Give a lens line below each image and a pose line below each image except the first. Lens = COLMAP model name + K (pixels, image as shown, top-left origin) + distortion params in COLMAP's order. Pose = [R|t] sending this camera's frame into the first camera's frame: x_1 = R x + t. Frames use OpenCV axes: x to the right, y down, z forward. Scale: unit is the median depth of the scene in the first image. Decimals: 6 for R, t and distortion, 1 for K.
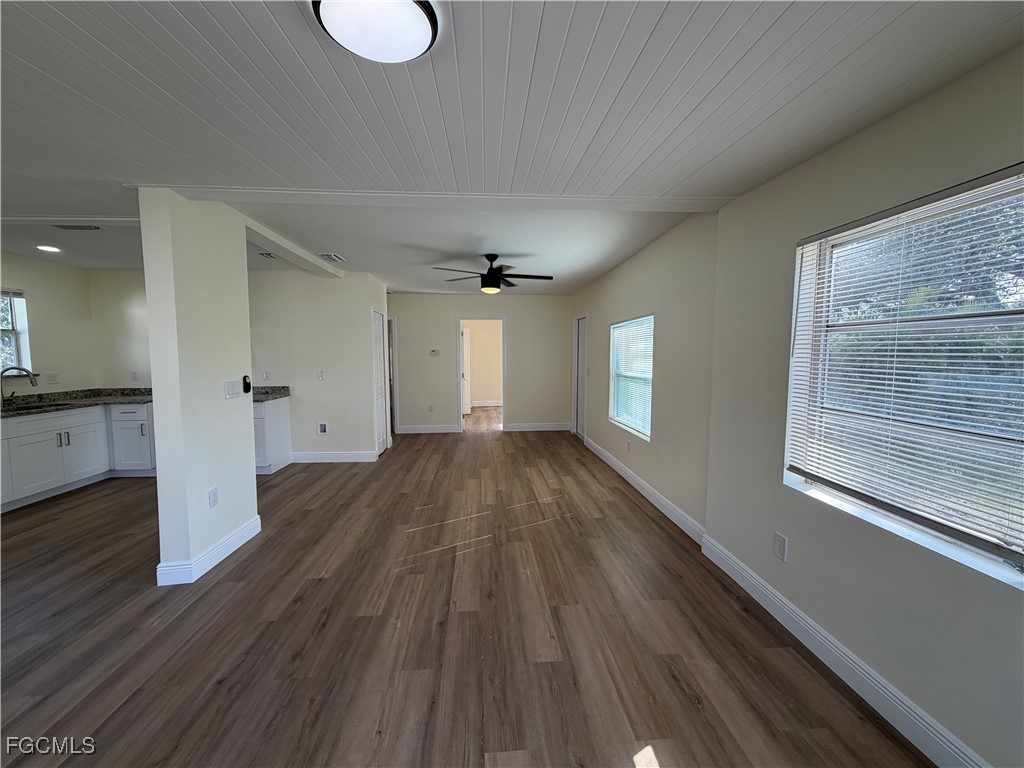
lens RADIAL K [[407.9, 0, 504.5], [0, 407.9, 384.4], [0, 0, 1]] dist [-0.001119, -0.000005]
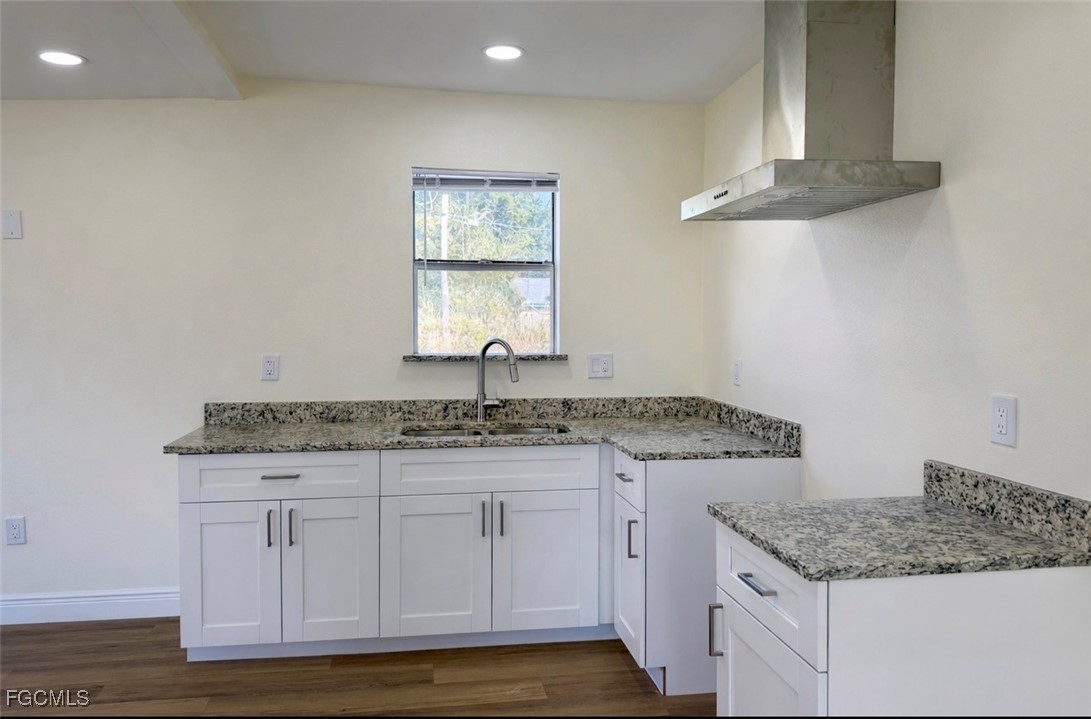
lens RADIAL K [[768.9, 0, 545.5], [0, 768.9, 359.5], [0, 0, 1]] dist [0.198641, -0.304123]
pose [[0.103414, 0.060438, -0.992801, -0.270686], [-0.082569, 0.995229, 0.051985, -0.061315], [0.991205, 0.076599, 0.107911, 0.848226]]
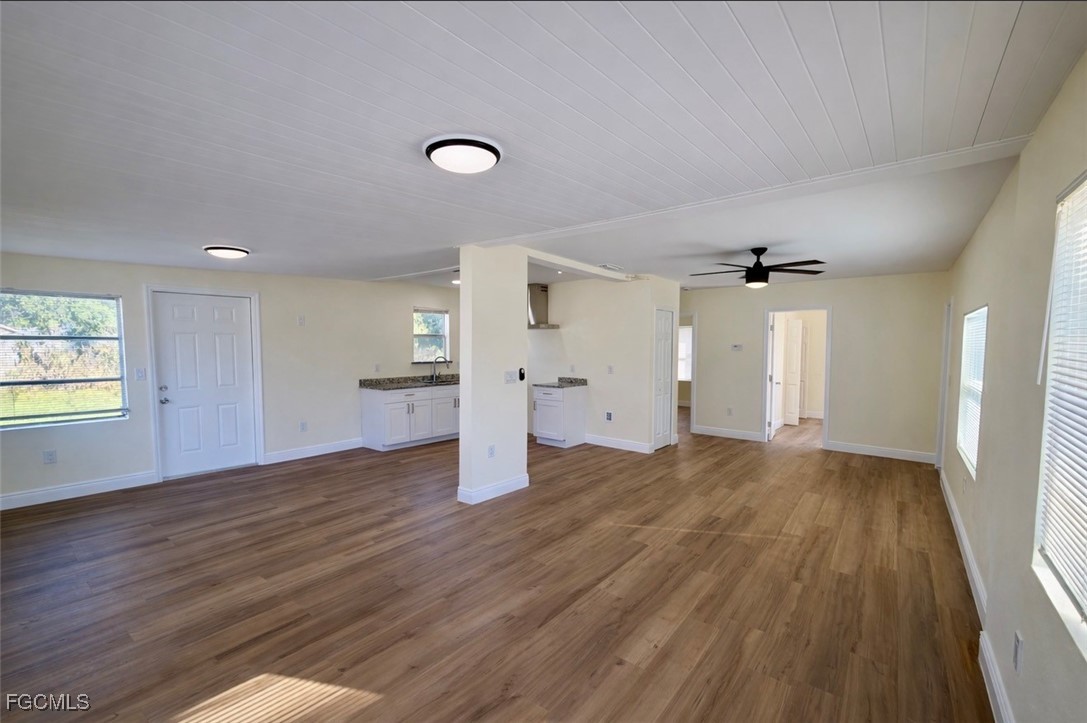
lens RADIAL K [[439.4, 0, 546.2], [0, 439.4, 355.7], [0, 0, 1]] dist [0.022313, -0.010333]
pose [[0.738368, 0.023028, -0.674004, 0.282190], [-0.058098, 0.997873, -0.029554, -0.016276], [0.671890, 0.060980, 0.738136, -0.029384]]
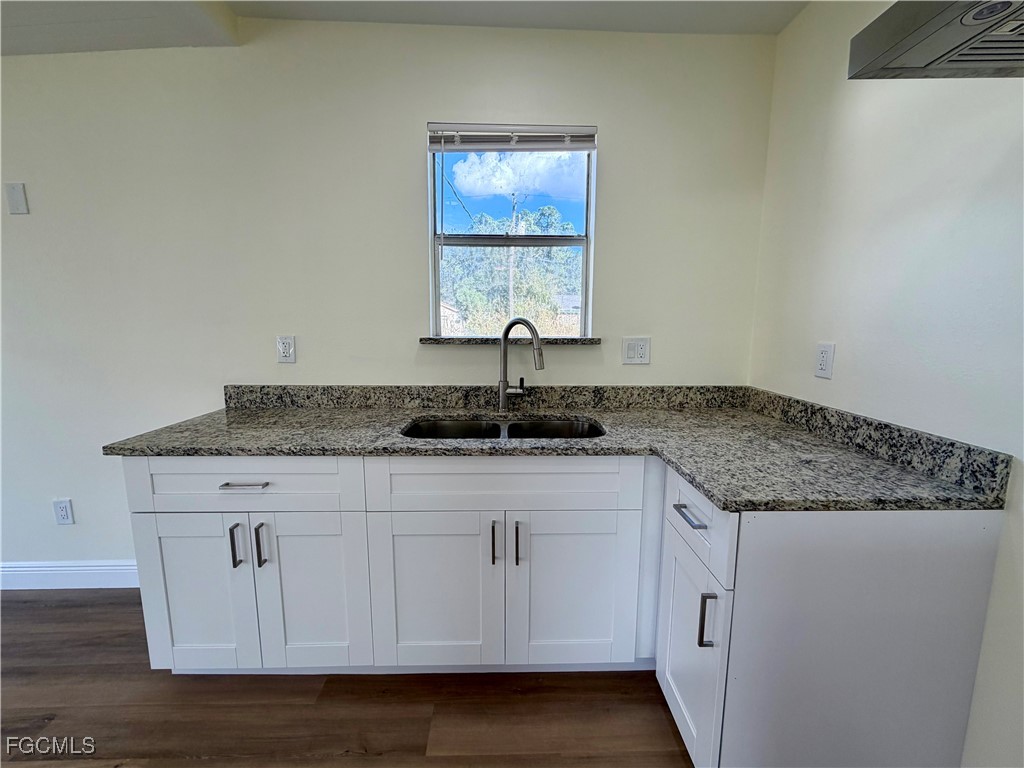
lens RADIAL K [[429.0, 0, 512.0], [0, 429.0, 384.0], [0, 0, 1]] dist [0.000710, 0.000041]
pose [[-0.038564, 0.152382, -0.987569, -0.676236], [-0.082140, 0.984476, 0.155112, -0.038999], [0.995874, 0.087101, -0.025449, 0.890197]]
